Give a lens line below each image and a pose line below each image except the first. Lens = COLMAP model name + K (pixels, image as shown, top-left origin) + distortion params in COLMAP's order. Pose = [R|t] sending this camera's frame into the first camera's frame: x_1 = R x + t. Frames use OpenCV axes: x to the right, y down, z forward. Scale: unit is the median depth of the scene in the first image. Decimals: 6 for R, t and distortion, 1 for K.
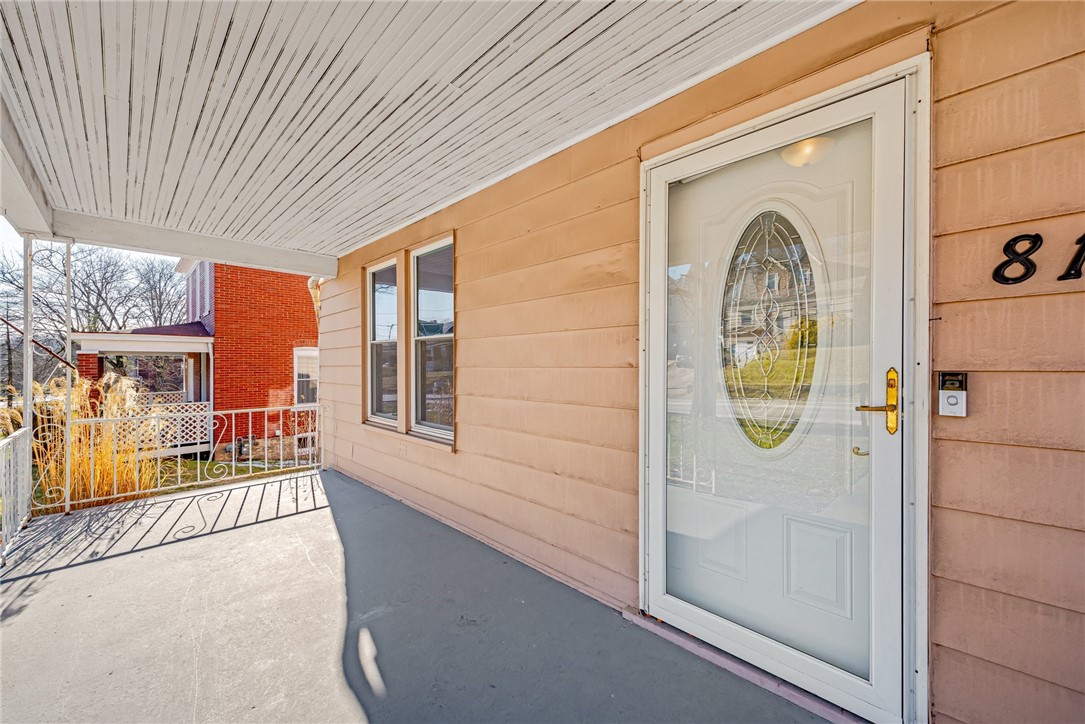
lens RADIAL K [[434.4, 0, 540.0], [0, 434.4, 366.7], [0, 0, 1]] dist [0.008287, -0.000054]
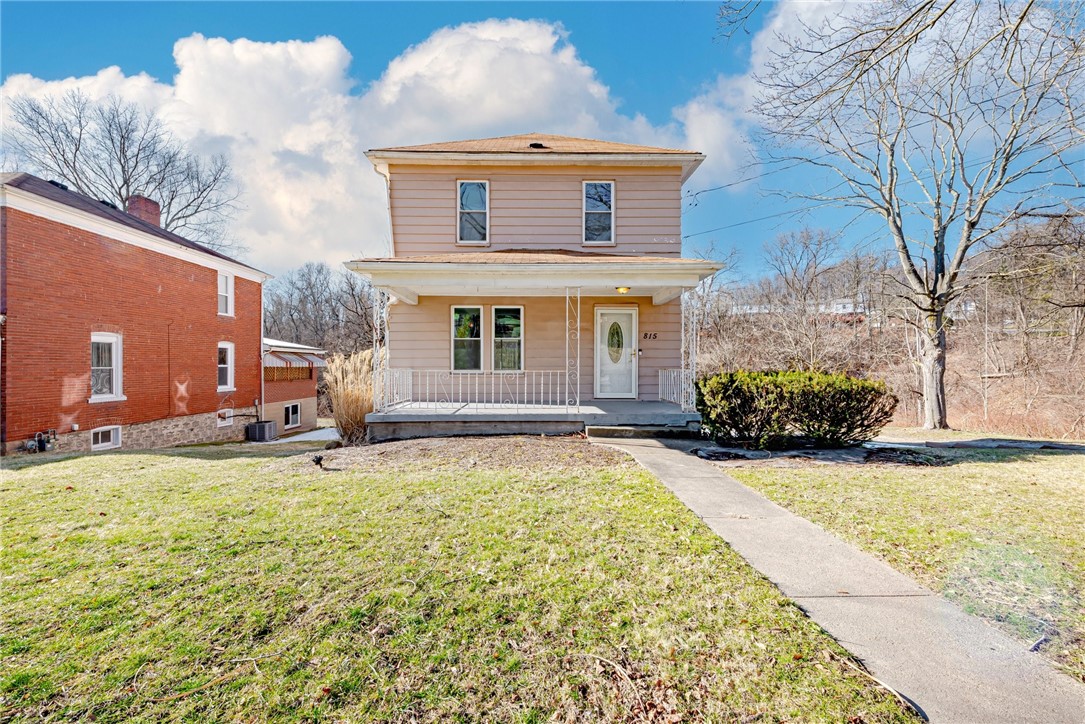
lens RADIAL K [[434.4, 0, 542.9], [0, 434.4, 364.4], [0, 0, 1]] dist [0.008287, -0.000054]
pose [[0.679745, 0.000059, 0.733449, -0.652603], [0.004569, 0.999980, -0.004316, 0.034137], [-0.733434, 0.006285, 0.679731, -0.330661]]
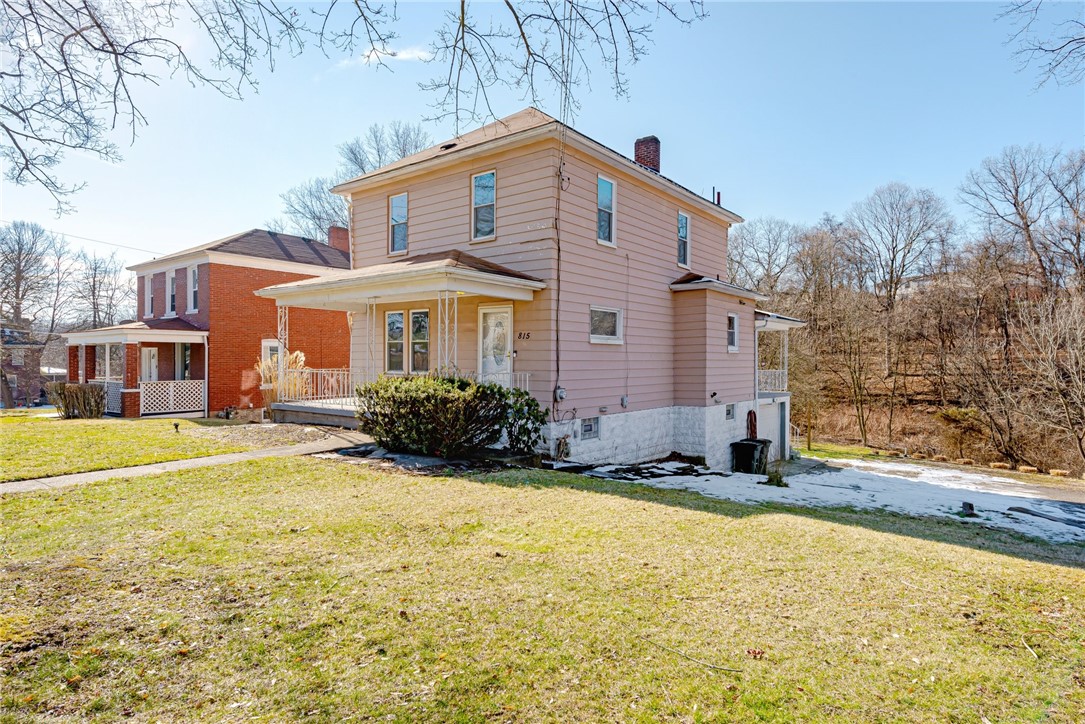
lens RADIAL K [[601.1, 0, 543.0], [0, 601.1, 358.6], [0, 0, 1]] dist [-0.001423, 0.000017]
pose [[0.989590, 0.002532, 0.143894, -0.001137], [-0.002075, 0.999992, -0.003329, 0.018869], [-0.143901, 0.002996, 0.989588, -0.948862]]
